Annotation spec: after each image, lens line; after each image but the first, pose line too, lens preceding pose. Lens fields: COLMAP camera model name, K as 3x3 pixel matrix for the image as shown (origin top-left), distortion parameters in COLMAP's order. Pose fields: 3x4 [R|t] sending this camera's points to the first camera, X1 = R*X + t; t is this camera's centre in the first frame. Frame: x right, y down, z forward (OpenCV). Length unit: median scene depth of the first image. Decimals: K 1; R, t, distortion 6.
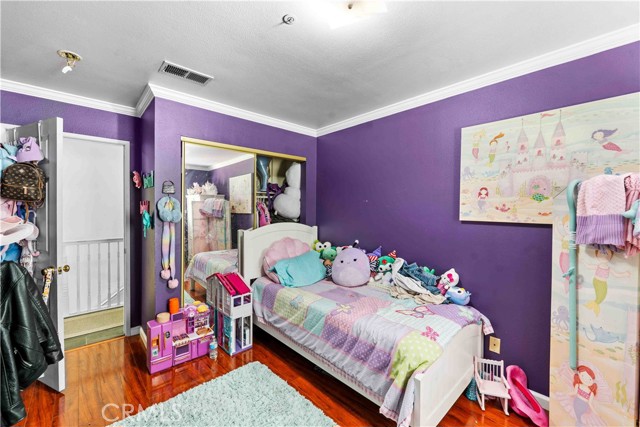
lens RADIAL K [[259.9, 0, 320.1], [0, 259.9, 212.8], [0, 0, 1]] dist [0.004324, -0.000379]
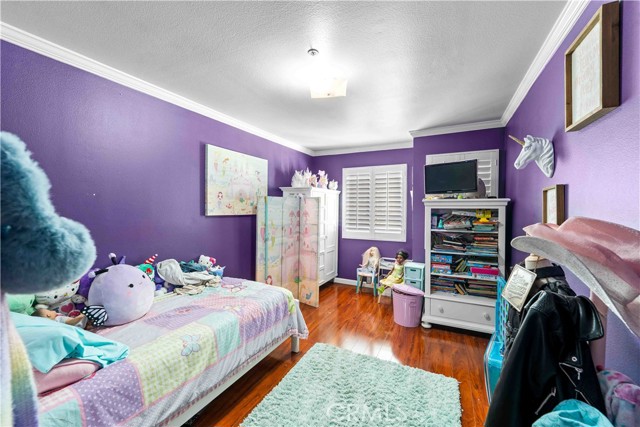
lens RADIAL K [[259.9, 0, 320.3], [0, 259.9, 209.0], [0, 0, 1]] dist [0.004324, -0.000379]
pose [[-0.355625, -0.015238, 0.934504, -0.977705], [0.004979, 0.999822, 0.018198, -0.027644], [-0.934615, 0.011125, -0.355486, 1.066660]]
